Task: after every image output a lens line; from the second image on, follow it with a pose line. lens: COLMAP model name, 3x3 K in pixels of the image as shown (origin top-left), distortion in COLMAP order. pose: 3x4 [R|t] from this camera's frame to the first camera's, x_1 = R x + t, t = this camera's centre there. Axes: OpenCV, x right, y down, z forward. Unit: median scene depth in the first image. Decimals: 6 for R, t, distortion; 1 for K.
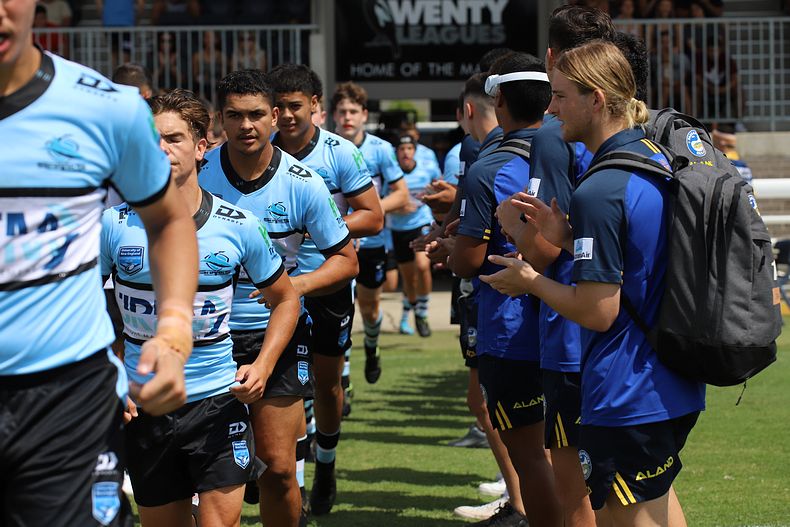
lens RADIAL K [[3039.7, 0, 395.5], [0, 3039.7, 264.2], [0, 0, 1]] dist [0.145274, -2.665758]
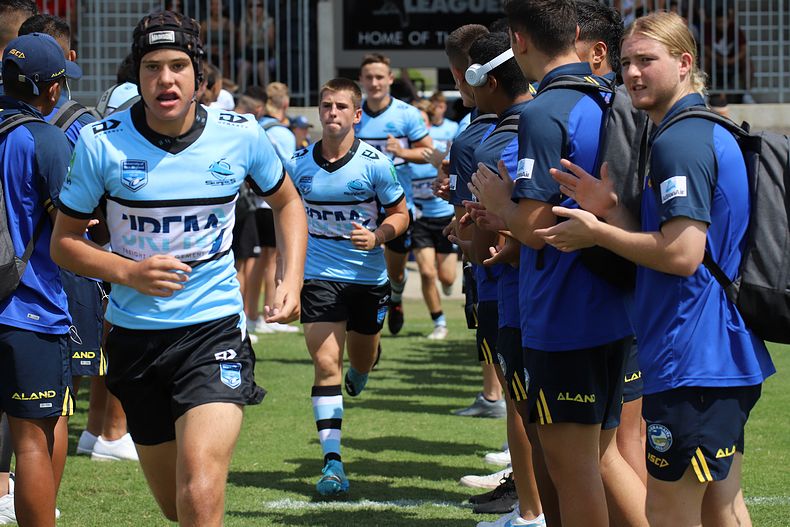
lens RADIAL K [[2655.5, 0, 394.6], [0, 2655.5, 264.6], [0, 0, 1]] dist [-0.034553, 1.169914]
pose [[0.999918, 0.008077, 0.009957, -0.011153], [-0.008101, 0.999964, 0.002401, 0.008442], [-0.009937, -0.002481, 0.999948, 0.130035]]
